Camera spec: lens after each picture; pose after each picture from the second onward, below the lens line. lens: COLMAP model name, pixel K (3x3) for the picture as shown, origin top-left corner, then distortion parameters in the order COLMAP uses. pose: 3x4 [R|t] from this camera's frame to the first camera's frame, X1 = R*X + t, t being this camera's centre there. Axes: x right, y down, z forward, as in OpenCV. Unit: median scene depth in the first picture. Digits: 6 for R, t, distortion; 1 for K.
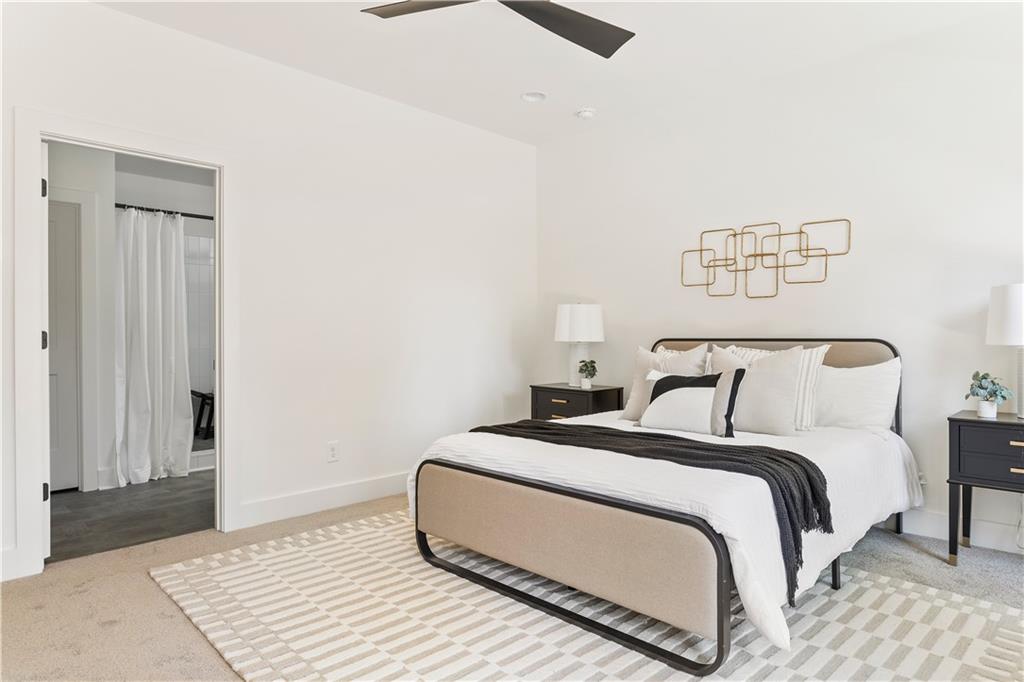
lens RADIAL K [[614.1, 0, 514.1], [0, 614.1, 339.1], [0, 0, 1]] dist [-0.028797, -0.000627]
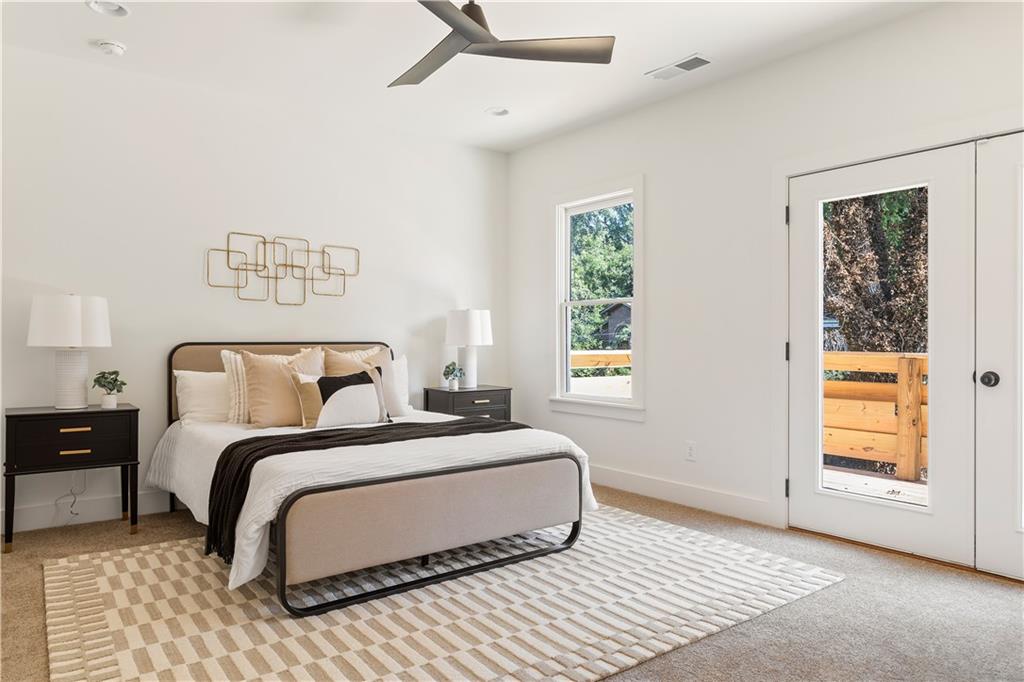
lens RADIAL K [[660.4, 0, 514.8], [0, 660.4, 346.4], [0, 0, 1]] dist [-0.002102, -0.000371]
pose [[0.125181, -0.009063, 0.992092, -0.720227], [0.002656, 0.999958, 0.008800, -0.002481], [-0.992130, 0.001533, 0.125200, 0.449438]]
